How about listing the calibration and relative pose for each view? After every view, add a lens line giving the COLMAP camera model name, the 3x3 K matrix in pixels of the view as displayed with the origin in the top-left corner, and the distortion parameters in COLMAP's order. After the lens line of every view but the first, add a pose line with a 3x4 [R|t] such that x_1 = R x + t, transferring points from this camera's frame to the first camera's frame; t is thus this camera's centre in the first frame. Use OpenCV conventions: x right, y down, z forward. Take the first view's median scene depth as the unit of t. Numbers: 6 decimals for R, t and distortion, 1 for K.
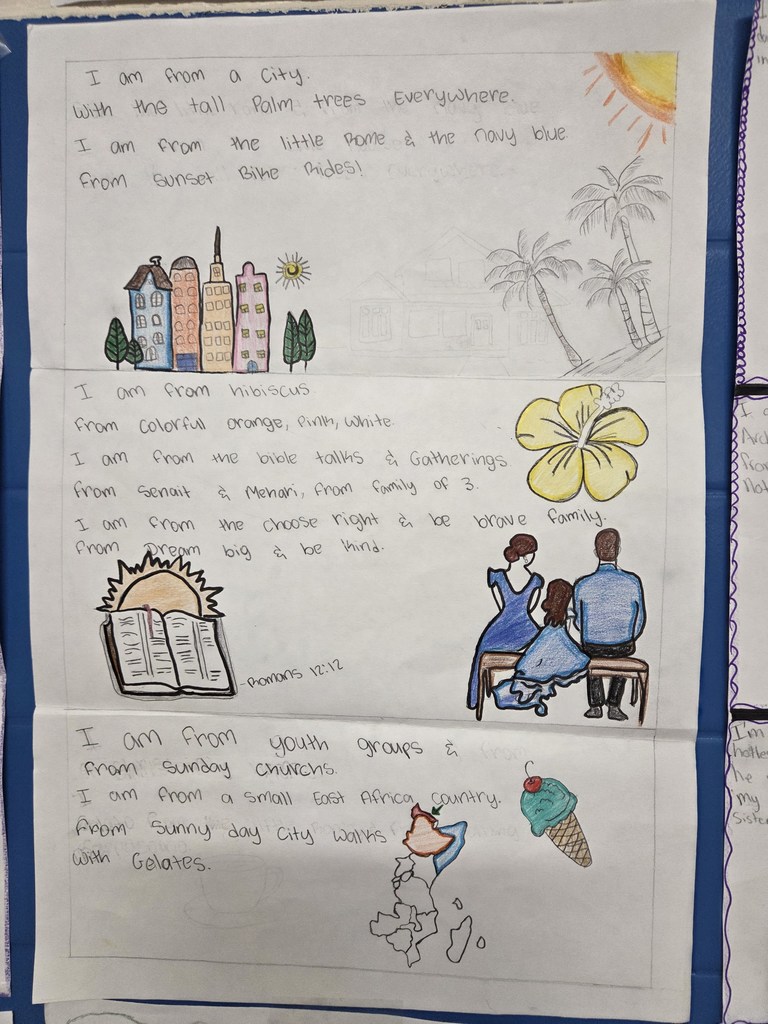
lens RADIAL K [[685.8, 0, 383.8], [0, 685.8, 512.7], [0, 0, 1]] dist [0.002373, -0.002130]
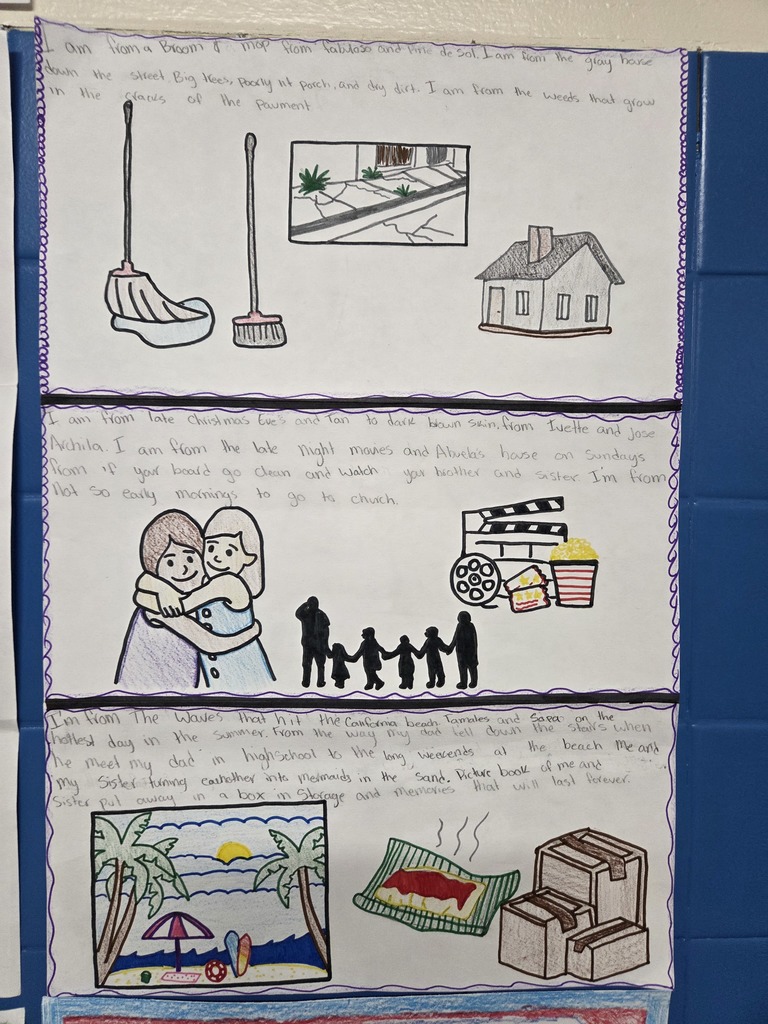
lens RADIAL K [[685.8, 0, 385.3], [0, 685.8, 511.0], [0, 0, 1]] dist [0.002373, -0.002130]
pose [[0.994047, 0.003720, 0.108890, 0.931903], [-0.003718, 0.999993, -0.000219, -0.007468], [-0.108890, -0.000187, 0.994054, -0.116504]]
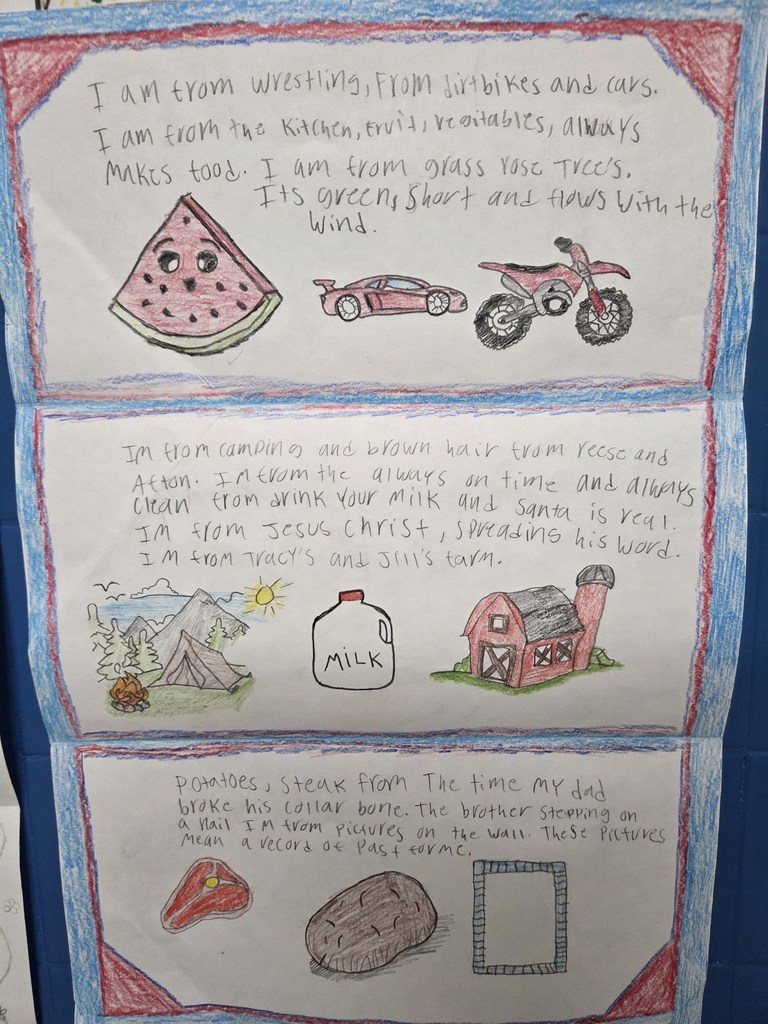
lens RADIAL K [[685.8, 0, 382.3], [0, 685.8, 512.2], [0, 0, 1]] dist [0.002373, -0.002130]
pose [[0.998492, -0.027142, 0.047728, 0.977018], [0.021654, 0.993476, 0.111969, 1.306599], [-0.050456, -0.110767, 0.992565, 0.057461]]
